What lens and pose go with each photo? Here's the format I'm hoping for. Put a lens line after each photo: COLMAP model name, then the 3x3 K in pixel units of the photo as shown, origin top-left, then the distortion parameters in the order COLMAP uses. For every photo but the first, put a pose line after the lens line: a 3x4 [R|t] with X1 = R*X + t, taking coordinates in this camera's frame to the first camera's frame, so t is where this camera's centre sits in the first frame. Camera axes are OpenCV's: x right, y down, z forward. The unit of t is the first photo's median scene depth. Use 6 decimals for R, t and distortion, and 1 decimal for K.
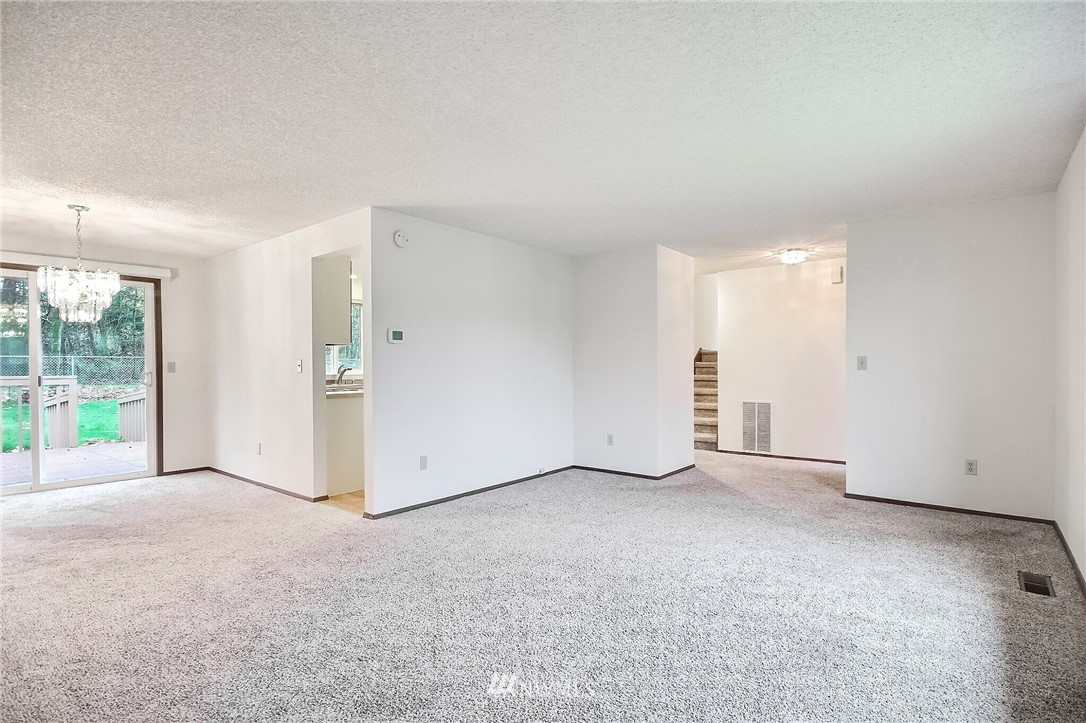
lens RADIAL K [[511.1, 0, 547.5], [0, 511.1, 366.4], [0, 0, 1]] dist [-0.002584, -0.000535]
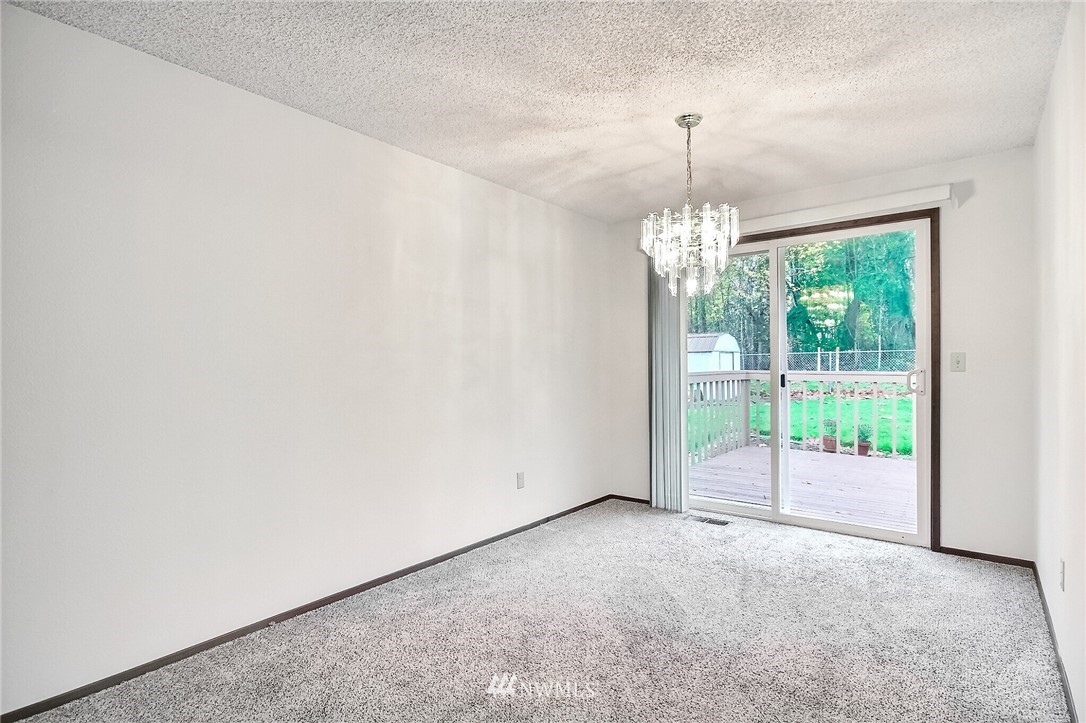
lens RADIAL K [[511.1, 0, 547.5], [0, 511.1, 366.4], [0, 0, 1]] dist [-0.002584, -0.000535]
pose [[-0.036229, 0.016369, -0.999209, -0.171476], [-0.001535, 0.999864, 0.016435, -0.002110], [0.999342, 0.002129, -0.036199, 0.585587]]
